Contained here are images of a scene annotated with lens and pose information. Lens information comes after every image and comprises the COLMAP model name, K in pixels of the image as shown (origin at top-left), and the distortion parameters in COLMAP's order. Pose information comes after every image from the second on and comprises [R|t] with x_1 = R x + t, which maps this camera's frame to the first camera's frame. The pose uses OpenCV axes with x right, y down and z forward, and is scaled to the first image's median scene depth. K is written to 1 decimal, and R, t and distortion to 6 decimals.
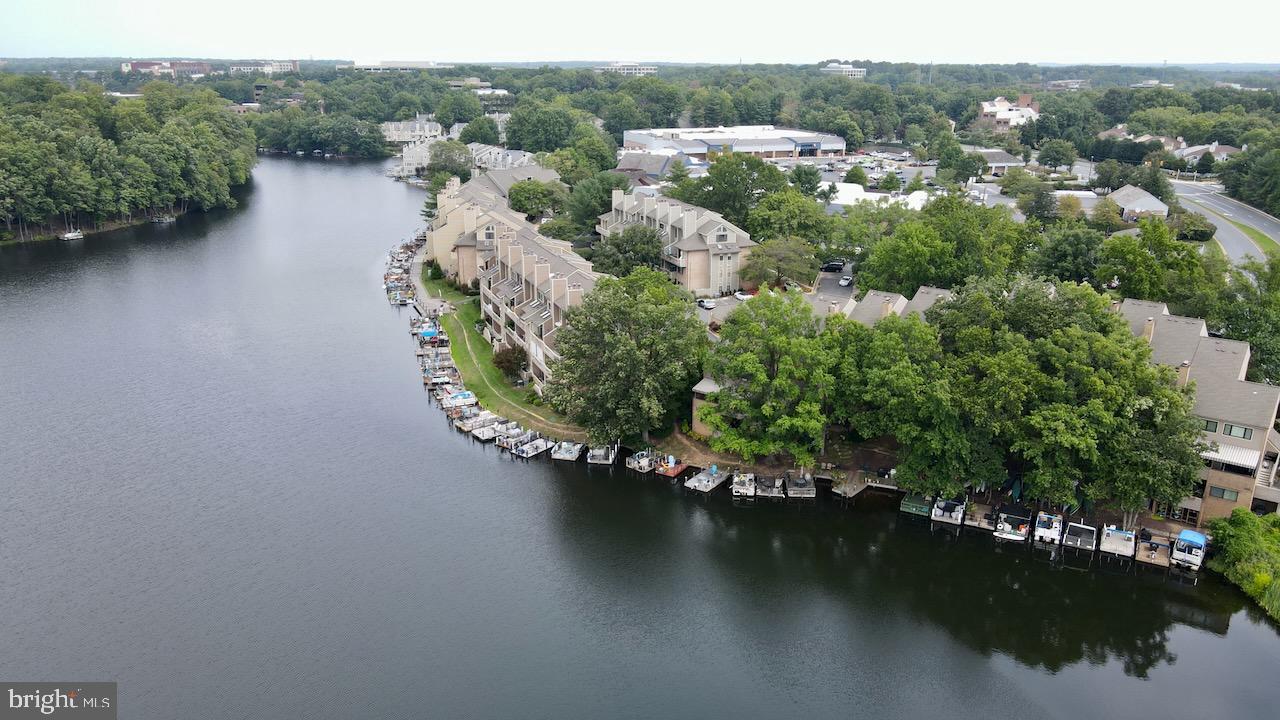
lens RADIAL K [[915.4, 0, 640.8], [0, 915.4, 362.5], [0, 0, 1]] dist [0.000852, 0.002955]
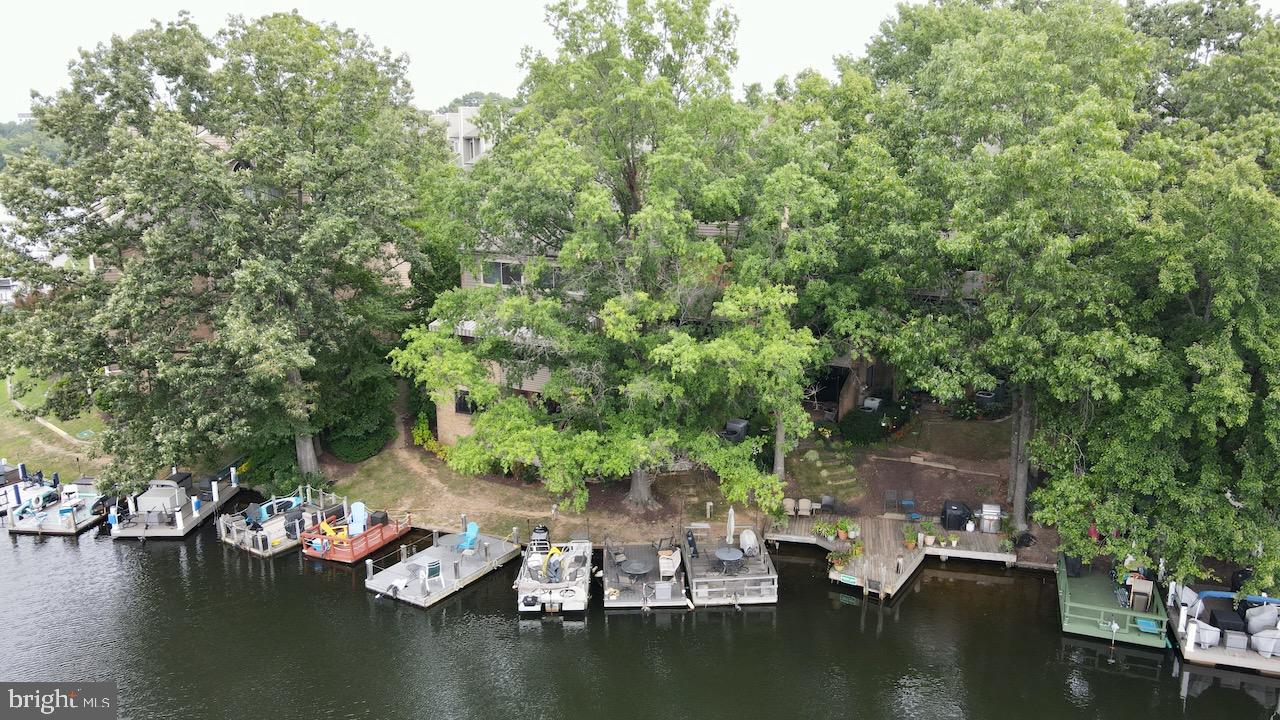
lens RADIAL K [[915.4, 0, 638.1], [0, 915.4, 359.3], [0, 0, 1]] dist [0.000852, 0.002955]
pose [[0.990596, -0.028665, 0.133780, 0.100130], [0.040760, 0.995236, -0.088569, 0.088510], [-0.130604, 0.093189, 0.987045, 0.679965]]
